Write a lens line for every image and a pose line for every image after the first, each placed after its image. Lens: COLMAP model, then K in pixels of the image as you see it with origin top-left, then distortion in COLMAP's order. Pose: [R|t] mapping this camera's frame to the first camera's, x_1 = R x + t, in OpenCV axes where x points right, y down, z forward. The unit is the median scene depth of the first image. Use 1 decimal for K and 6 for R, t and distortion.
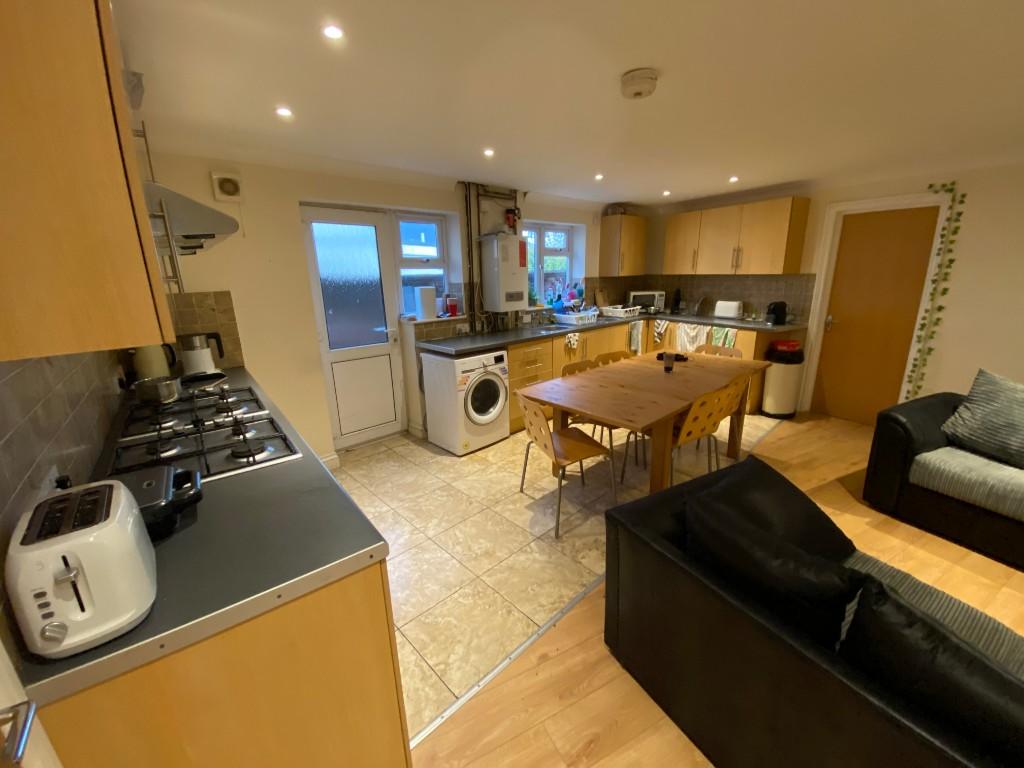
lens RADIAL K [[420.4, 0, 512.0], [0, 420.4, 384.0], [0, 0, 1]] dist [-0.001255, -0.000171]
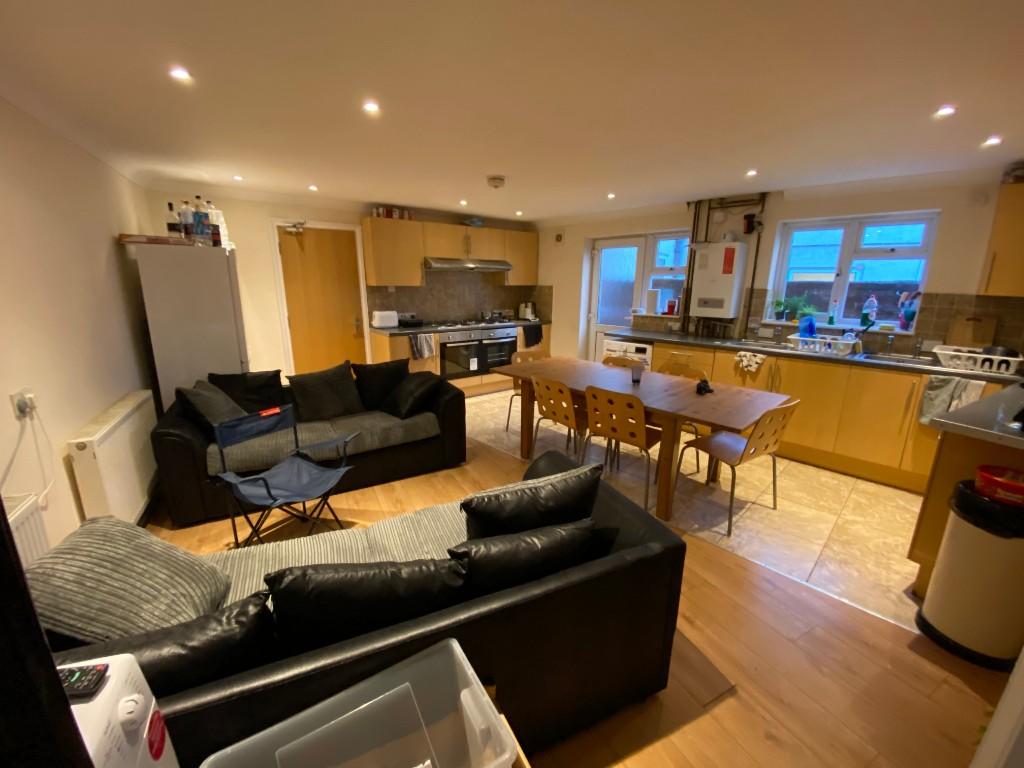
lens RADIAL K [[420.4, 0, 512.0], [0, 420.4, 384.0], [0, 0, 1]] dist [-0.001255, -0.000171]
pose [[-0.013043, 0.260645, -0.965347, 1.080951], [-0.262703, 0.930620, 0.254819, -0.165334], [0.964788, 0.256924, 0.056334, 0.543800]]
